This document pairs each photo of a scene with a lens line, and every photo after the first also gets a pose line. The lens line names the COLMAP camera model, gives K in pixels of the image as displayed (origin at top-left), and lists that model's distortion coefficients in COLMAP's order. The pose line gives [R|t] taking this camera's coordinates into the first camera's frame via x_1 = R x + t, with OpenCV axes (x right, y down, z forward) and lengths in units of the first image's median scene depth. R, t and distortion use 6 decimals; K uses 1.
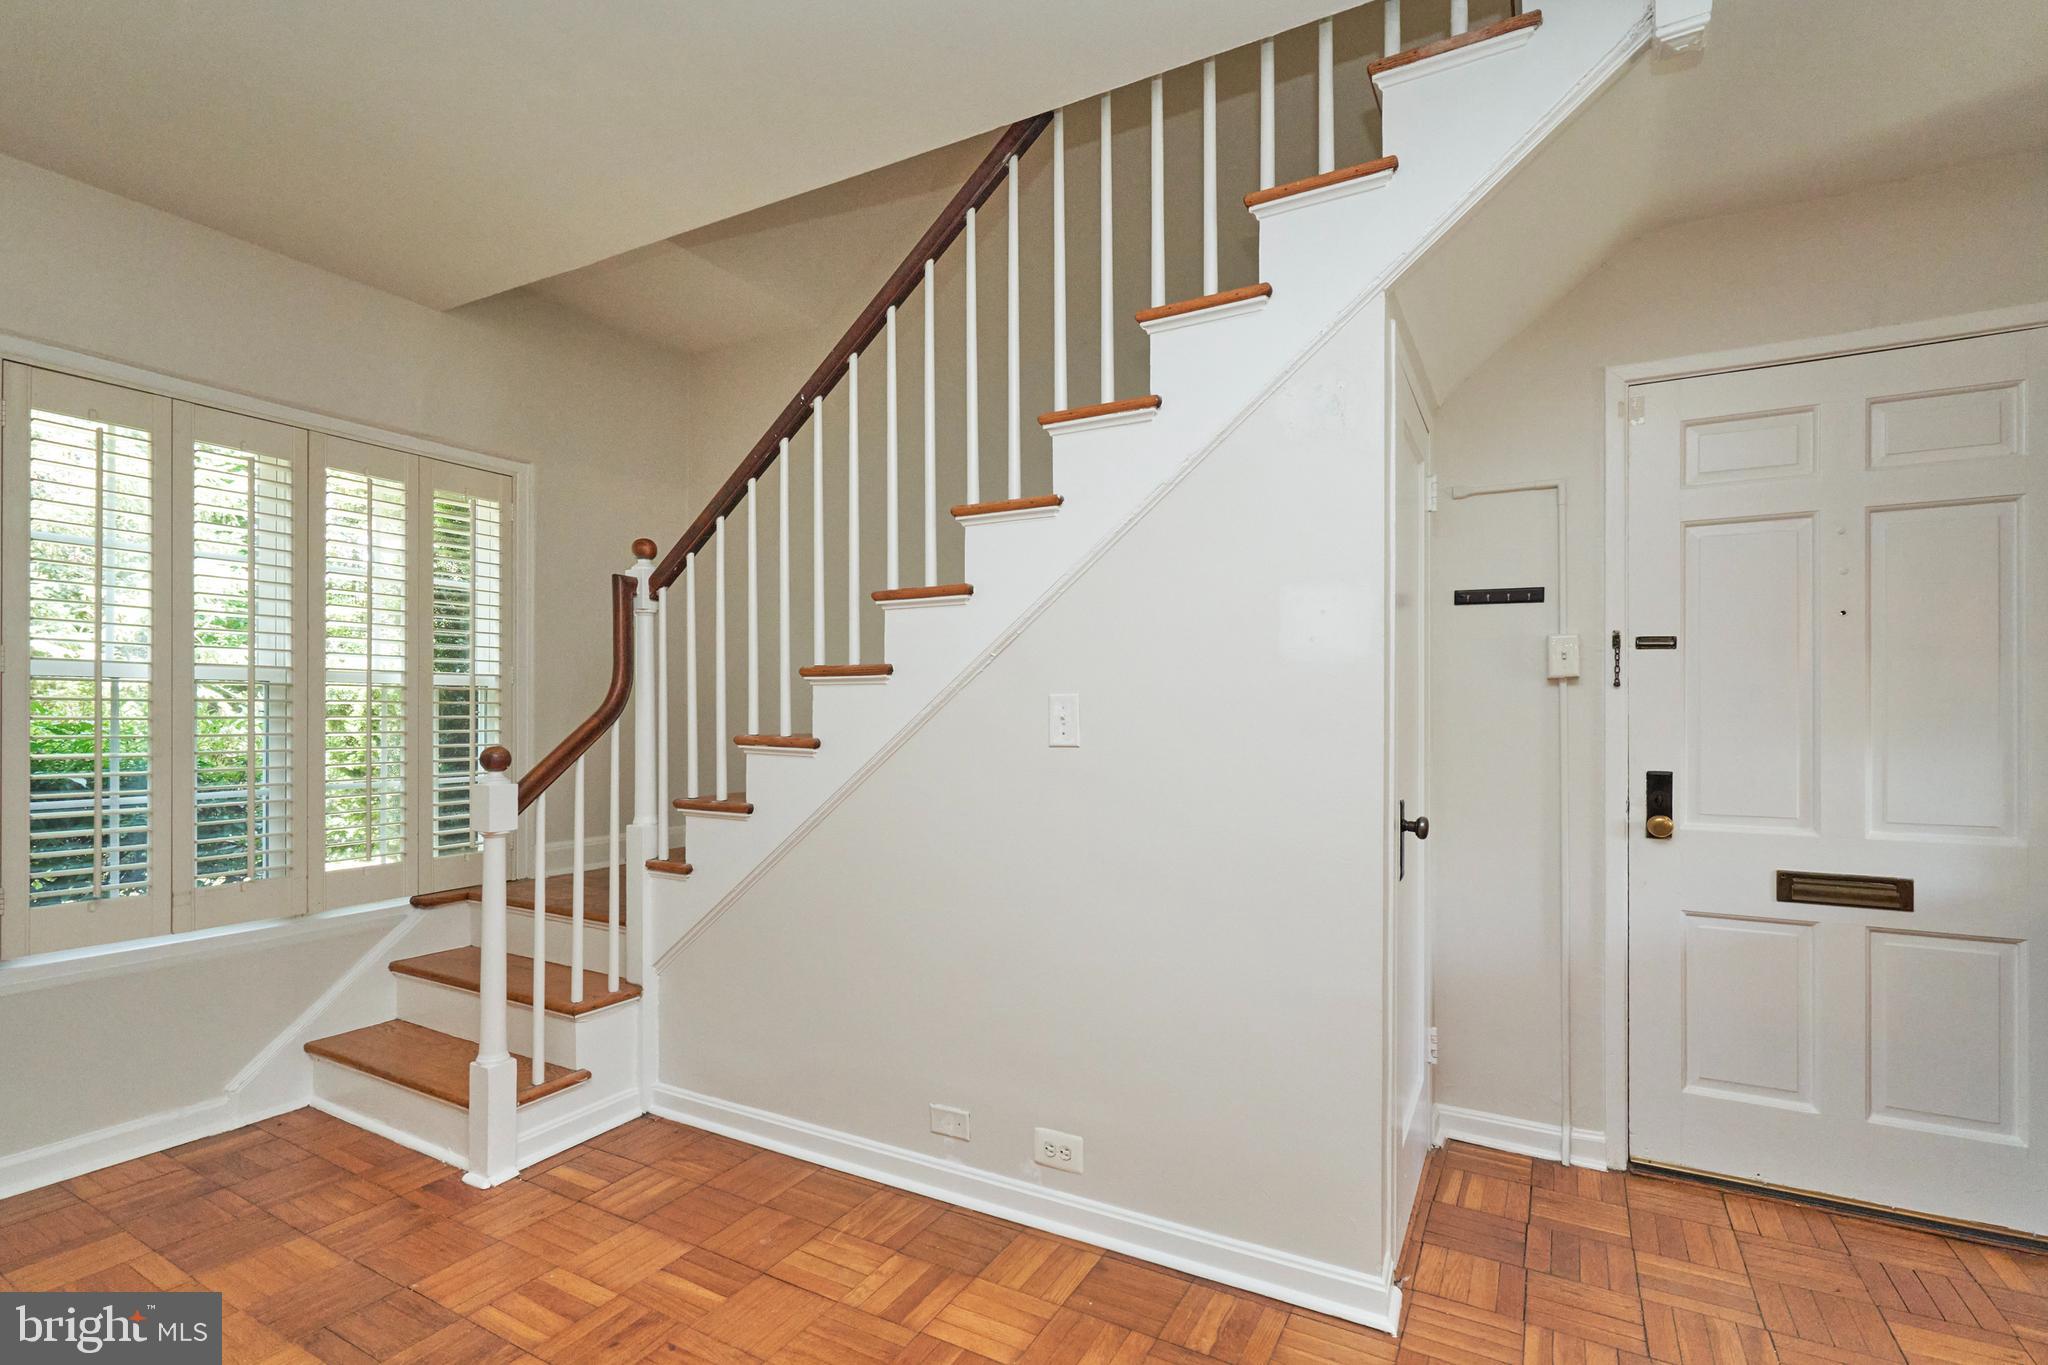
lens RADIAL K [[950.7, 0, 1015.4], [0, 950.7, 709.6], [0, 0, 1]] dist [-0.001138, 0.001613]
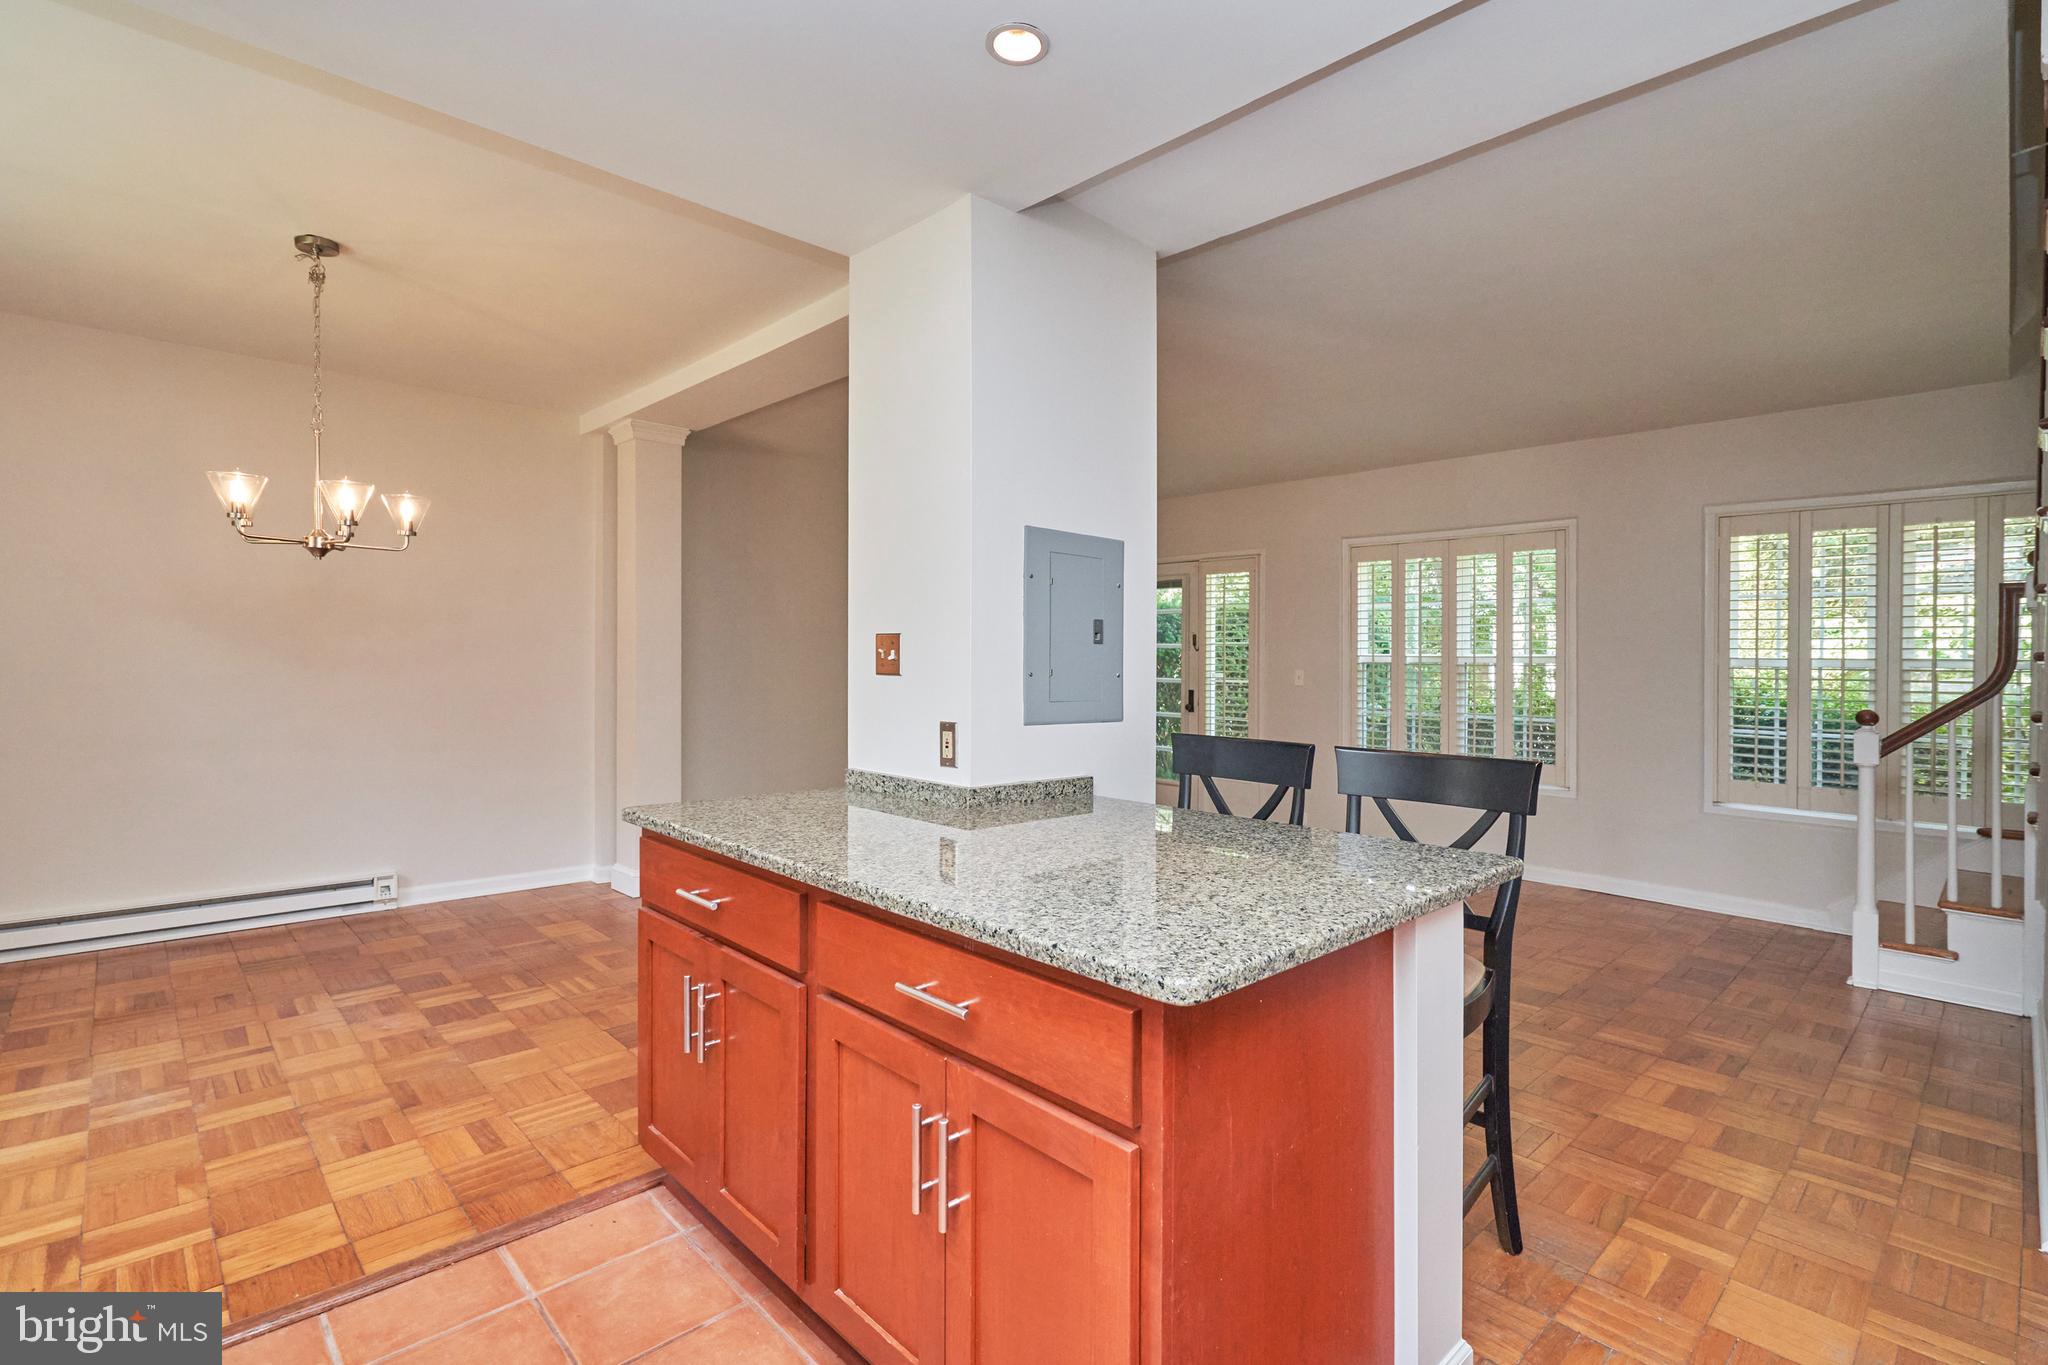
lens RADIAL K [[950.7, 0, 1026.3], [0, 950.7, 668.3], [0, 0, 1]] dist [-0.001138, 0.001613]
pose [[-0.289678, -0.004059, -0.957115, 1.338743], [-0.014663, 0.999892, 0.000198, -0.010396], [0.957012, 0.014091, -0.289707, 0.121418]]
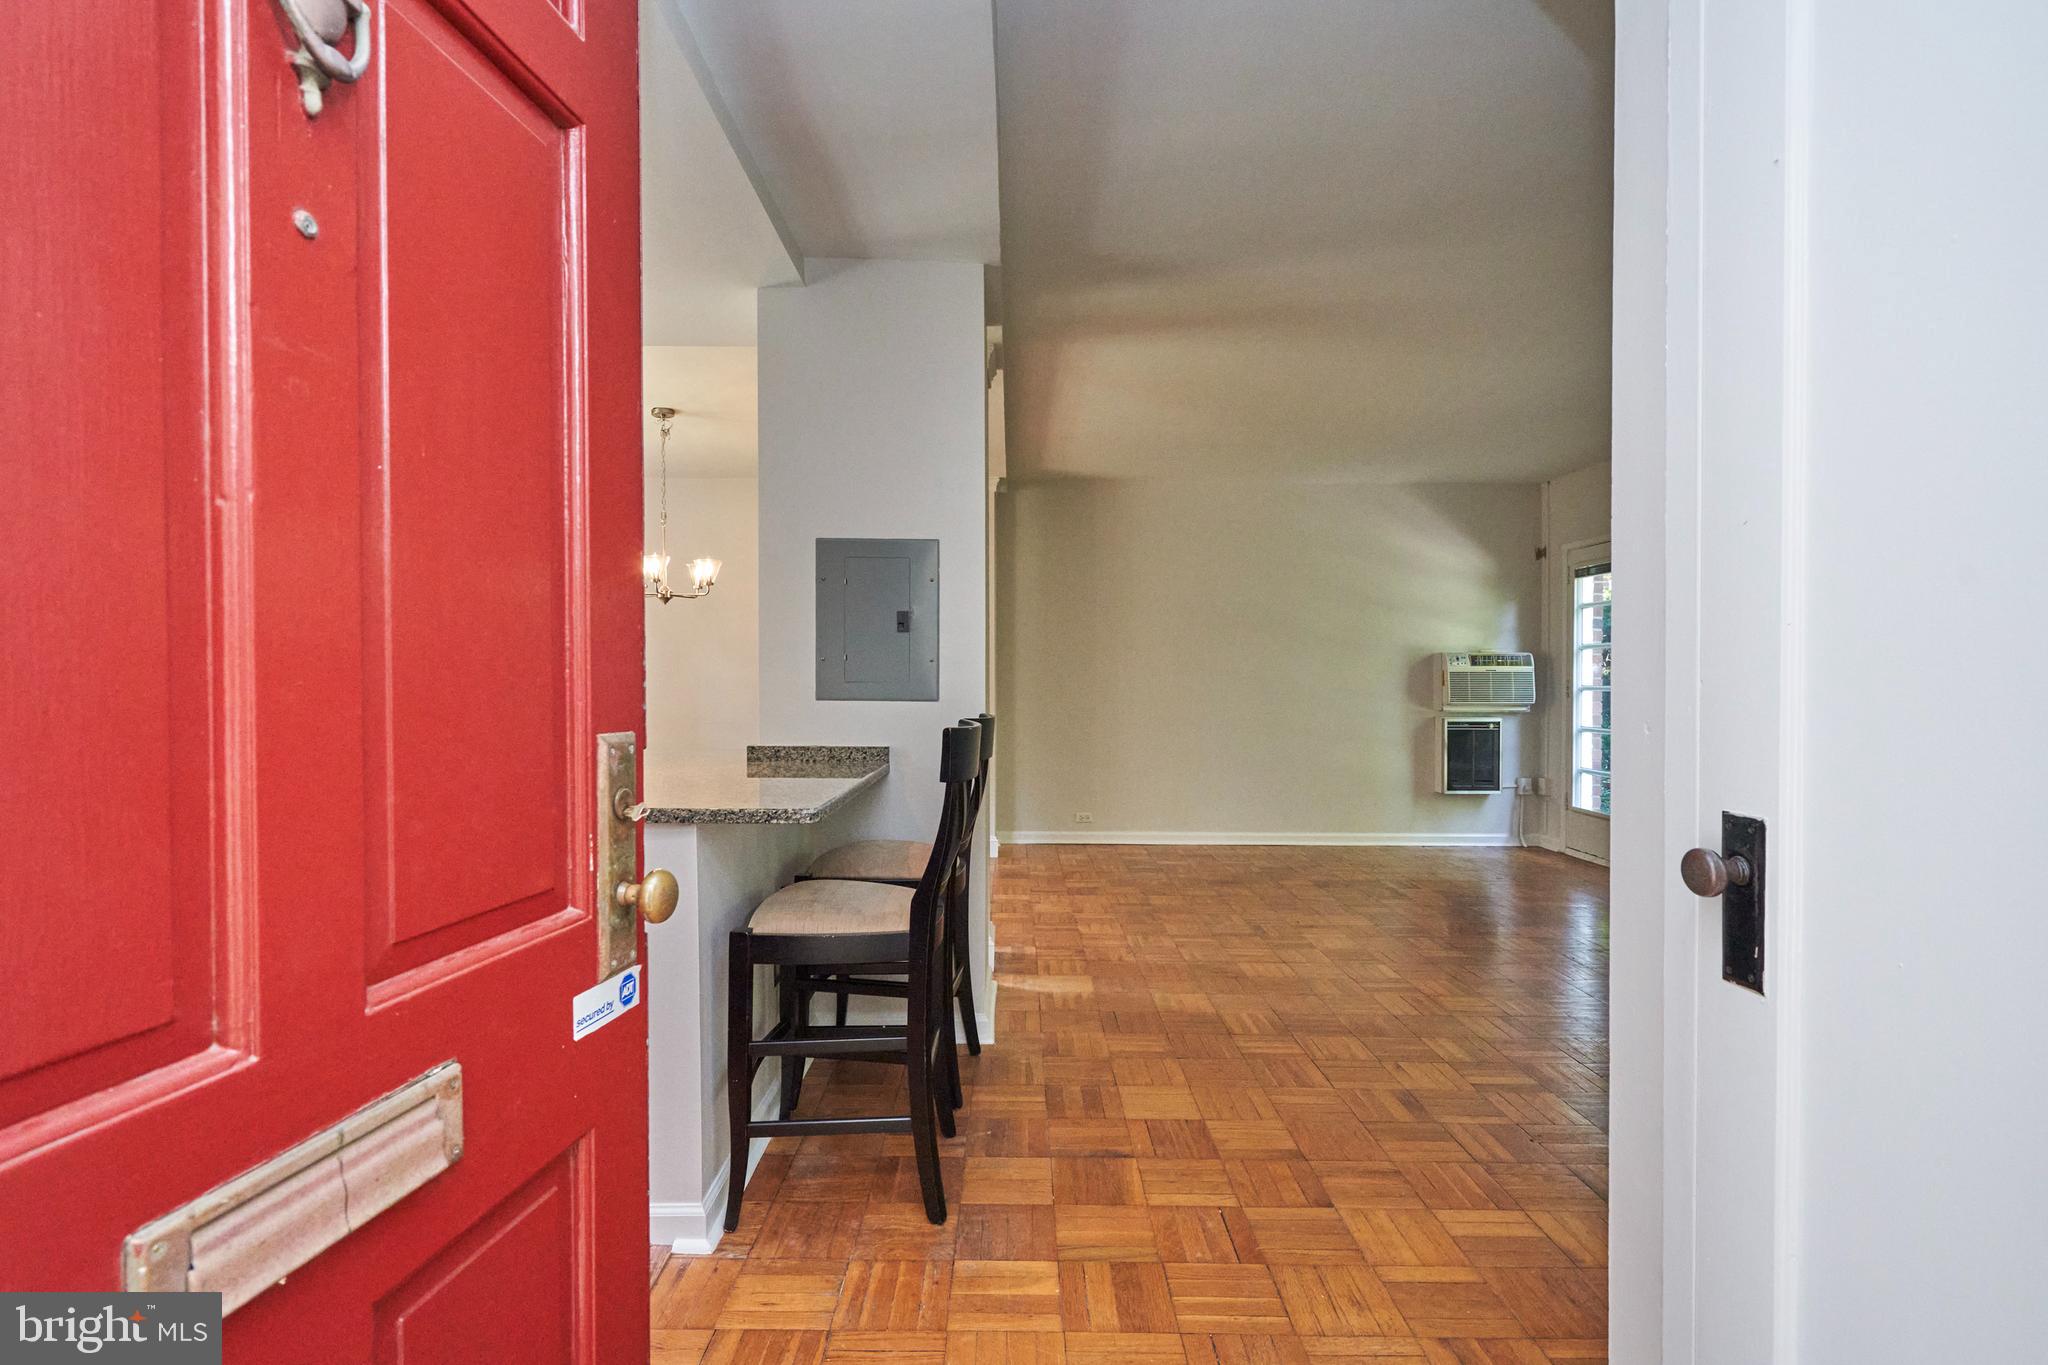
lens RADIAL K [[950.7, 0, 1026.0], [0, 950.7, 685.2], [0, 0, 1]] dist [-0.001138, 0.001613]
pose [[-0.862268, -0.008450, -0.506382, 0.786573], [-0.009160, 0.999957, -0.001088, 0.029156], [0.506369, 0.003700, -0.862309, 1.008020]]
